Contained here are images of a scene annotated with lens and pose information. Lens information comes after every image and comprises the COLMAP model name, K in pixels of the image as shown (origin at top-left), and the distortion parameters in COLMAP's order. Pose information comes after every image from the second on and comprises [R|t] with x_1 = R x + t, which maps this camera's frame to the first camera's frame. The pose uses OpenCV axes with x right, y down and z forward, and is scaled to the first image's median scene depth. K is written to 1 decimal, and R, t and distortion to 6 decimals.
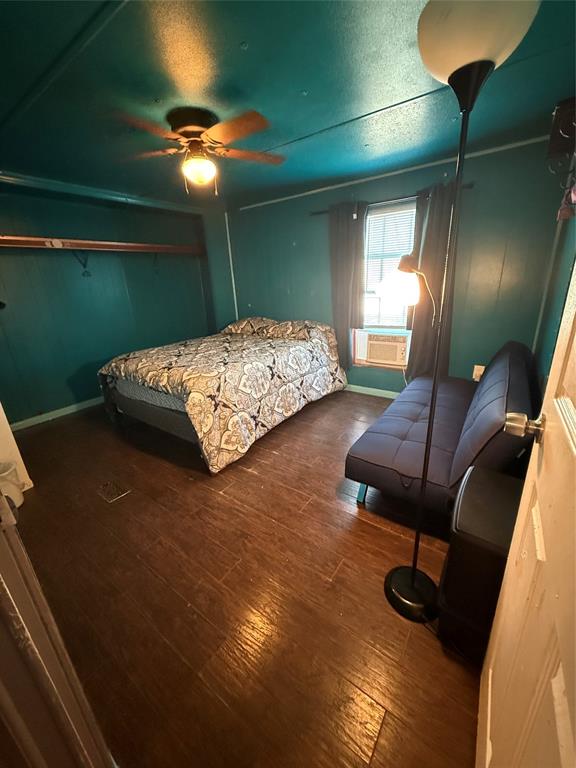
lens RADIAL K [[304.2, 0, 288.0], [0, 304.2, 381.7], [0, 0, 1]] dist [0.000362, -0.000012]
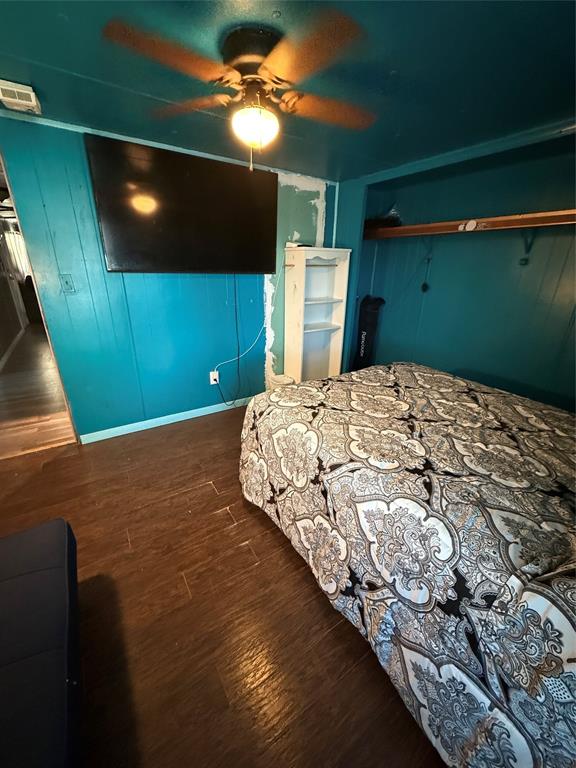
lens RADIAL K [[304.2, 0, 288.0], [0, 304.2, 381.7], [0, 0, 1]] dist [0.000362, -0.000012]
pose [[-0.368300, 0.371508, -0.852254, 0.382117], [-0.300973, 0.819683, 0.487375, -0.436909], [0.879642, 0.436006, -0.190076, 1.107413]]
